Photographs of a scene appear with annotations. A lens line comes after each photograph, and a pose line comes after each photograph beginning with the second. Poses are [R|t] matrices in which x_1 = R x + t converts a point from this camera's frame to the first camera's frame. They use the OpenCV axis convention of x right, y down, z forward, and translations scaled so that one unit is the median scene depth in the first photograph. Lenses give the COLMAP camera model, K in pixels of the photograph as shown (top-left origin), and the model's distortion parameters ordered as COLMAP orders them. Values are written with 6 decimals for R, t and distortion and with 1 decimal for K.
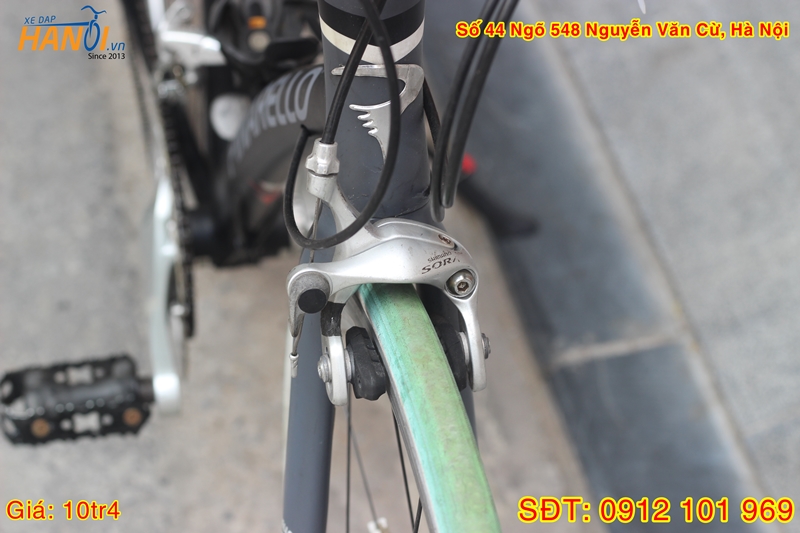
lens RADIAL K [[1954.1, 0, 400.6], [0, 1954.1, 266.3], [0, 0, 1]] dist [-0.086502, 0.000000]
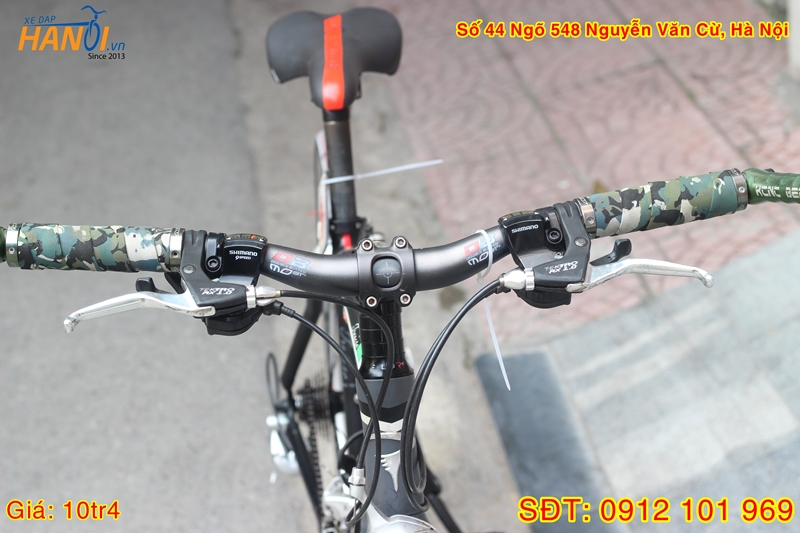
lens RADIAL K [[1954.1, 0, 400.4], [0, 1954.1, 270.3], [0, 0, 1]] dist [-0.086502, 0.000000]
pose [[0.988461, -0.038802, -0.146424, 0.172062], [-0.013879, 0.939371, -0.342622, 0.242839], [0.150841, 0.340700, 0.927993, -0.495524]]
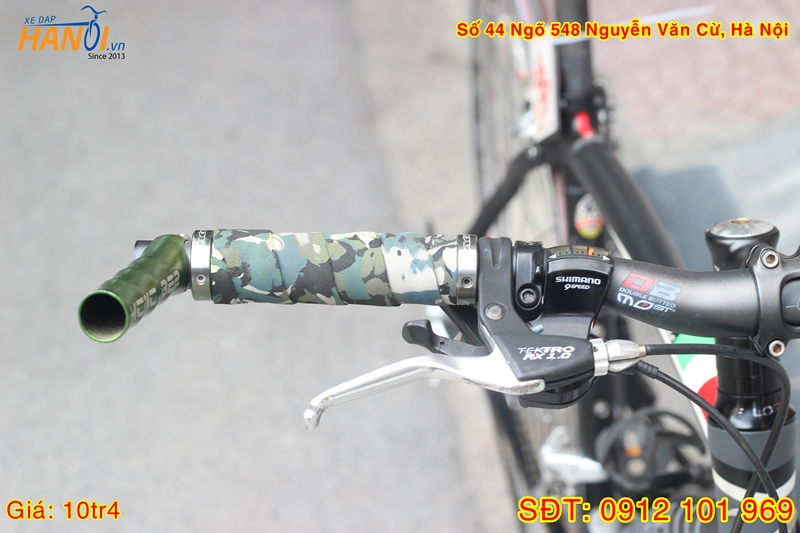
lens RADIAL K [[1954.1, 0, 398.5], [0, 1954.1, 262.9], [0, 0, 1]] dist [-0.086502, 0.000000]
pose [[0.988941, -0.031821, -0.144857, -0.036563], [0.004894, 0.983181, -0.182567, -0.020351], [0.148230, 0.179839, 0.972464, -0.169751]]
